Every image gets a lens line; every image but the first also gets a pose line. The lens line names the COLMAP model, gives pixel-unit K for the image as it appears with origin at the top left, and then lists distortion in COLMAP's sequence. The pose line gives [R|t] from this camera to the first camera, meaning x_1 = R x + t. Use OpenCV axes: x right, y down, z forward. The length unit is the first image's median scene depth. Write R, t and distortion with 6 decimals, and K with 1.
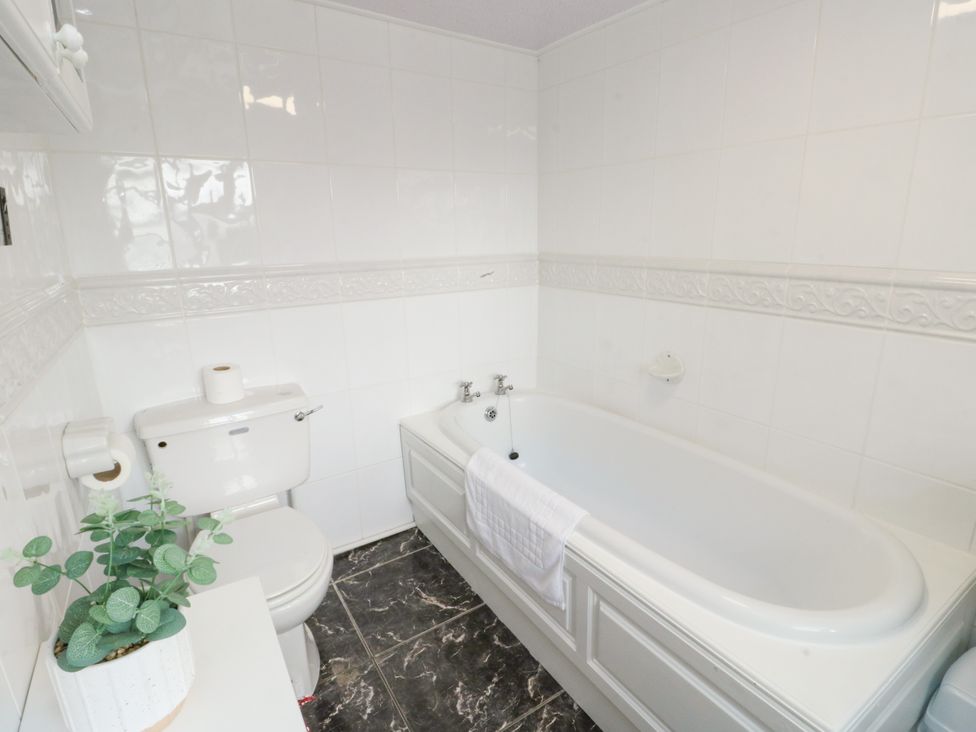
lens RADIAL K [[507.6, 0, 488.0], [0, 507.6, 366.0], [0, 0, 1]] dist [0.002515, -0.014619]
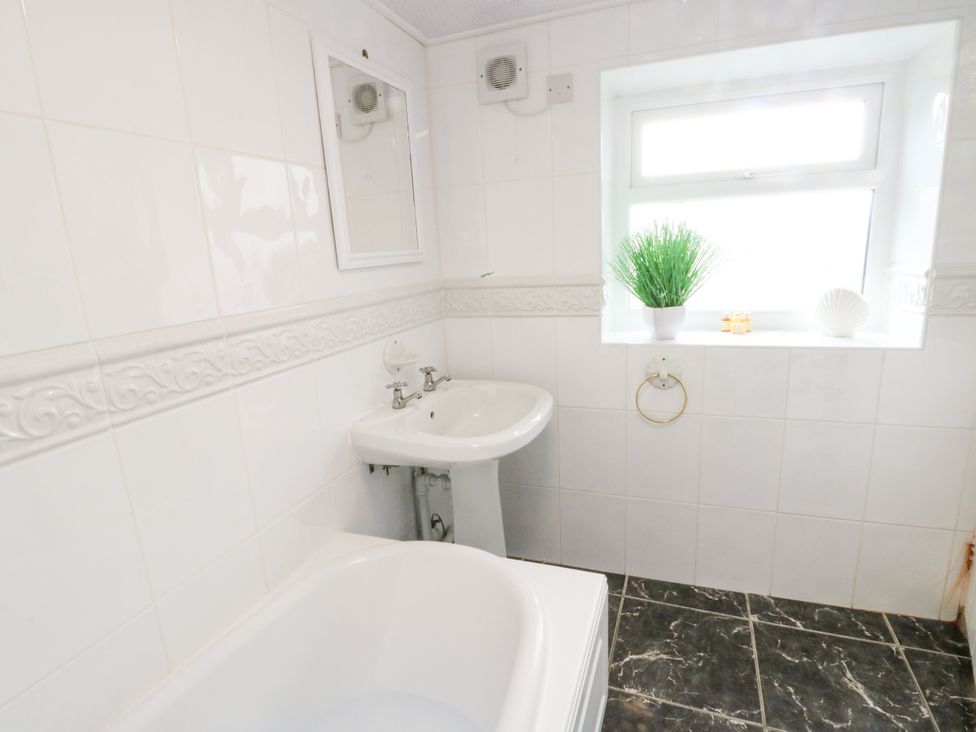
lens RADIAL K [[507.6, 0, 488.0], [0, 507.6, 366.0], [0, 0, 1]] dist [0.002515, -0.014619]
pose [[-0.575508, -0.120906, 0.808809, -0.137917], [0.296939, 0.890618, 0.344422, -0.255953], [-0.761983, 0.438384, -0.476656, 1.004733]]
